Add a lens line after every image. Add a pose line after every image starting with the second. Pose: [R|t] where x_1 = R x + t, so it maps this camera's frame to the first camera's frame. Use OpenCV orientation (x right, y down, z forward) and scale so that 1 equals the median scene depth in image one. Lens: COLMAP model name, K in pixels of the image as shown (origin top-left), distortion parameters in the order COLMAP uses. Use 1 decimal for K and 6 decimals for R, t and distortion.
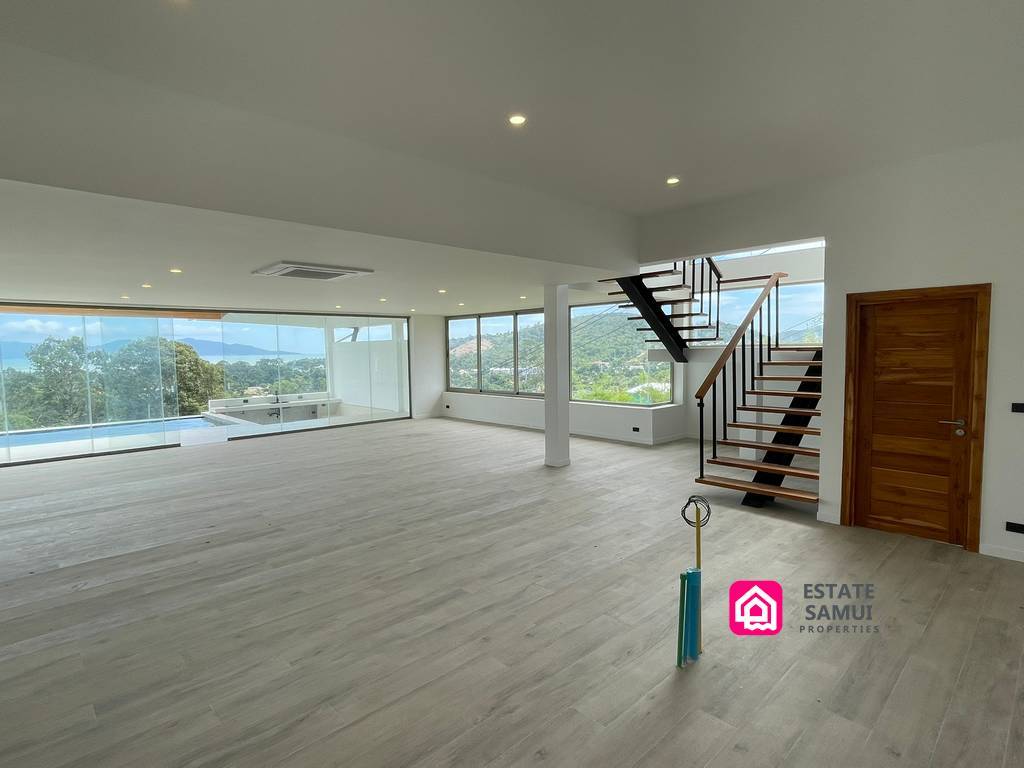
lens RADIAL K [[544.7, 0, 523.3], [0, 544.7, 378.4], [0, 0, 1]] dist [-0.007529, -0.001796]
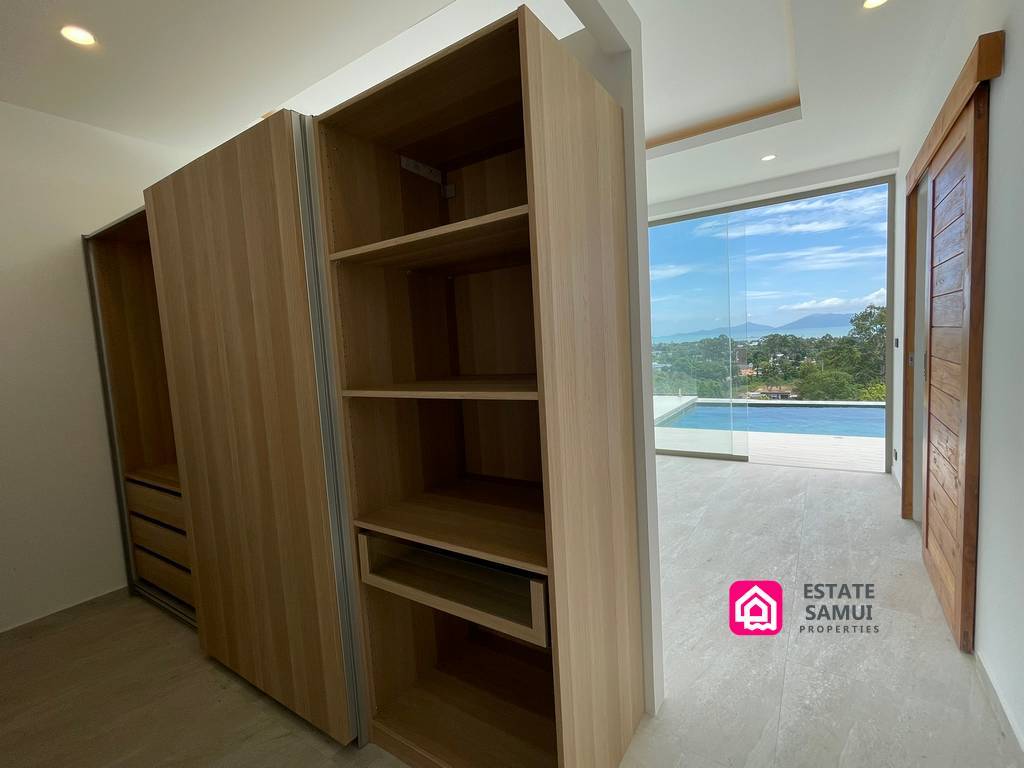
lens RADIAL K [[472.6, 0, 511.1], [0, 472.6, 384.3], [0, 0, 1]] dist [0.003362, 0.000292]
pose [[0.228092, 0.080443, -0.970311, -0.490173], [0.005309, 0.996463, 0.083859, 0.018463], [0.973625, -0.024279, 0.226859, 0.250042]]
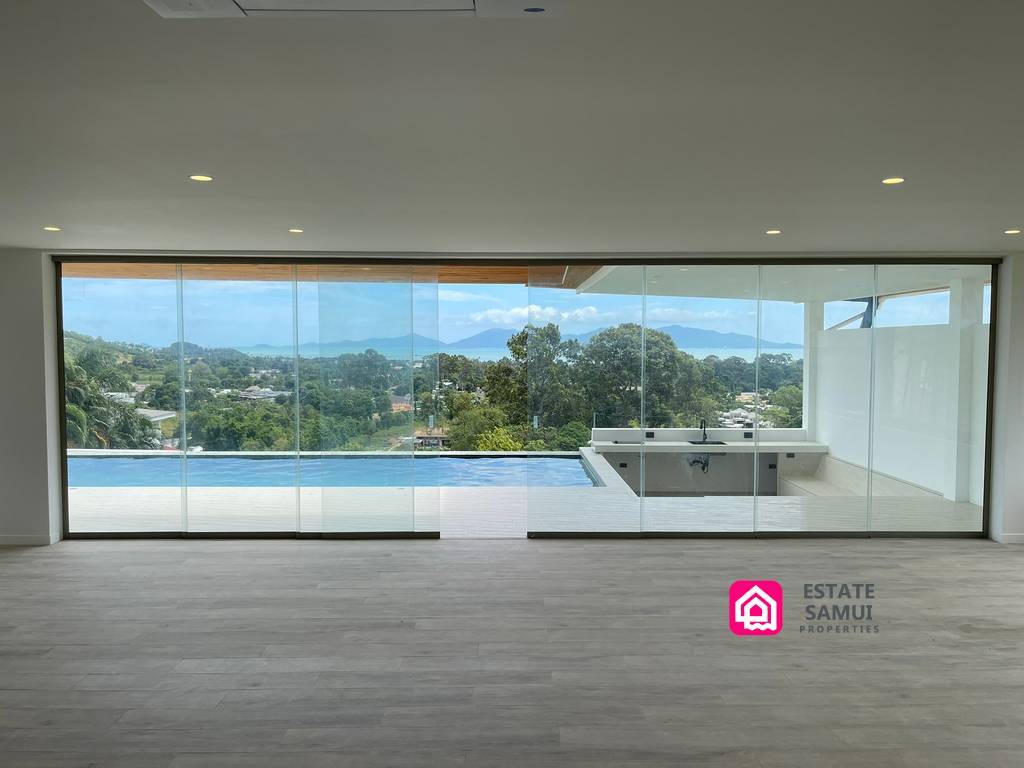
lens RADIAL K [[781.6, 0, 505.7], [0, 781.6, 388.1], [0, 0, 1]] dist [0.054553, -0.066660]
pose [[0.720307, 0.052726, -0.691649, -0.076204], [-0.048292, 0.998499, 0.025825, -0.024540], [0.691973, 0.014799, 0.721772, 0.385365]]
